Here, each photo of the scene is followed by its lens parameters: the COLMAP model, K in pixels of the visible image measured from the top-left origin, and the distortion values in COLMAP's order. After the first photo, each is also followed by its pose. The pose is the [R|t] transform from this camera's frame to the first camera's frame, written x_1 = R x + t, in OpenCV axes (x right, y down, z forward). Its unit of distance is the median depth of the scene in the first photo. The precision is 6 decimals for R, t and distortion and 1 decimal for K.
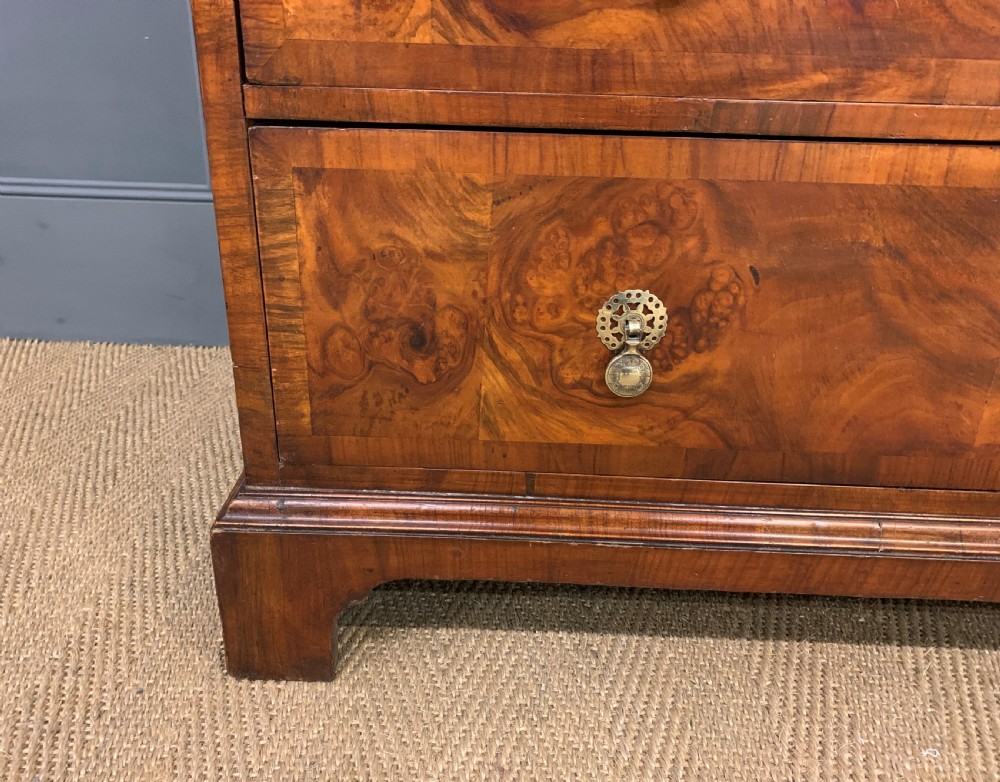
lens RADIAL K [[797.2, 0, 480.5], [0, 797.2, 375.3], [0, 0, 1]] dist [0.040654, -0.002677]
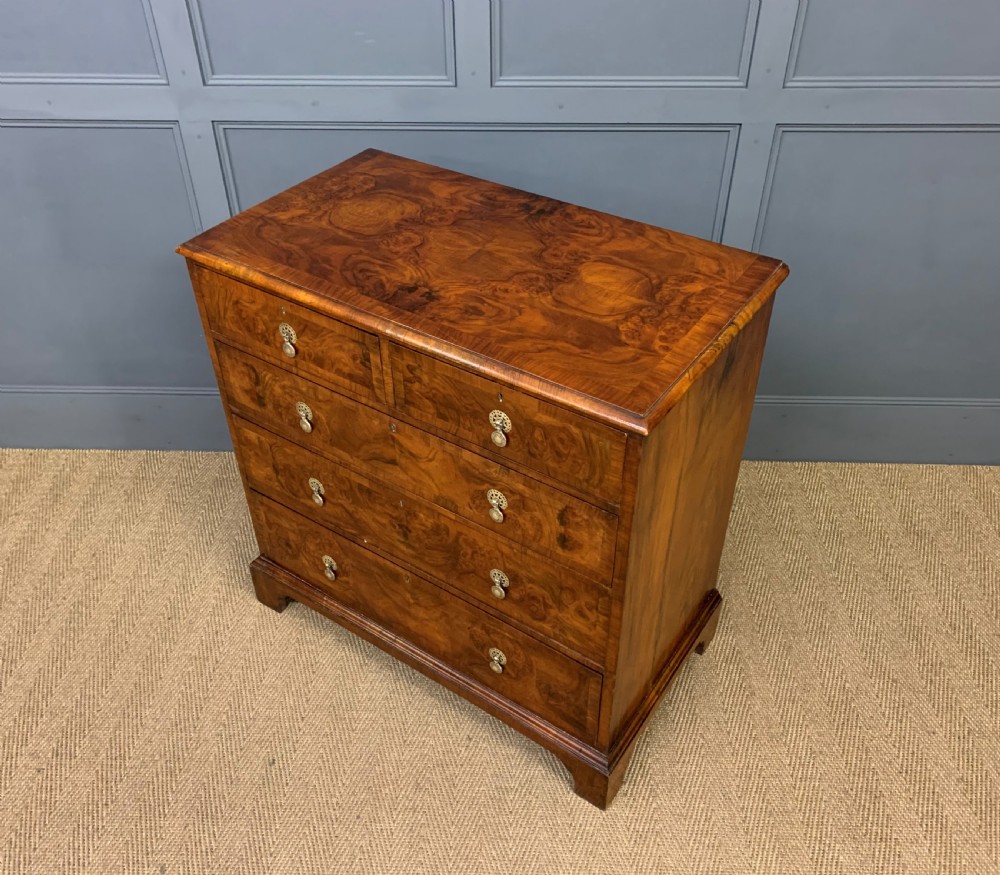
lens RADIAL K [[905.0, 0, 500.0], [0, 905.0, 437.5], [0, 0, 1]] dist [0.085329, -0.007972]
pose [[0.840470, 0.316545, -0.439785, 2.458109], [-0.197521, 0.934755, 0.295329, -1.955627], [0.504576, -0.161348, 0.848157, -2.010587]]
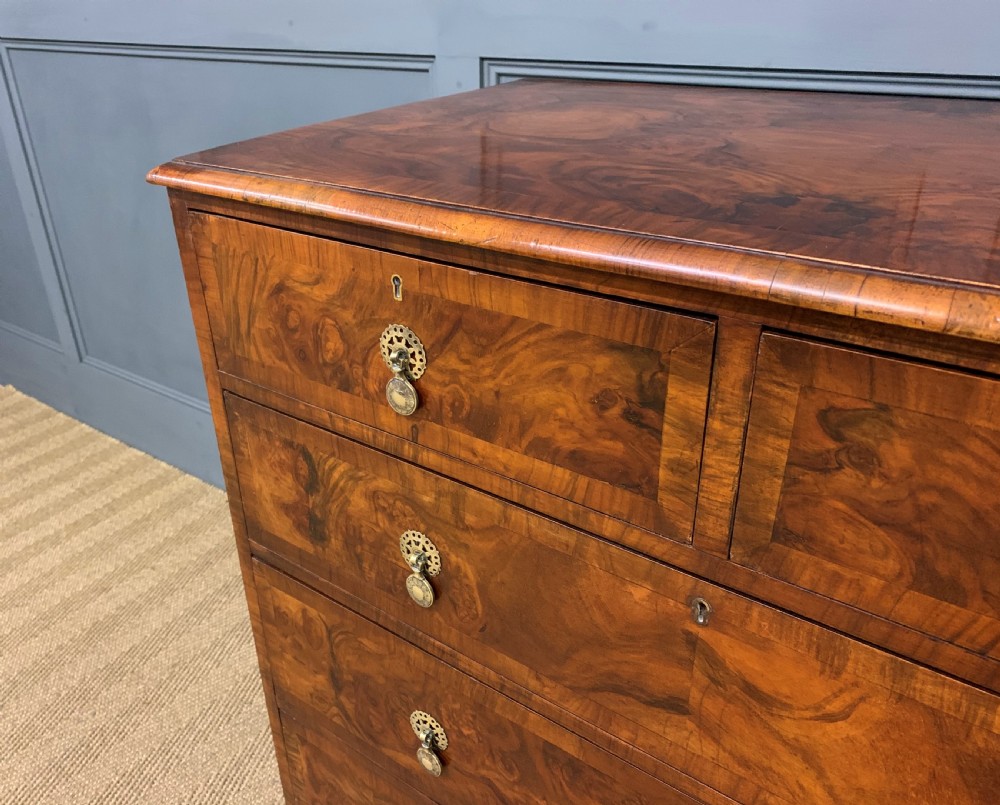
lens RADIAL K [[826.6, 0, 453.4], [0, 826.6, 397.7], [0, 0, 1]] dist [0.112950, -0.188436]
pose [[0.805514, 0.221600, -0.549582, 0.940630], [-0.194095, 0.974949, 0.108632, -1.252697], [0.559888, 0.019166, 0.828347, -0.450554]]
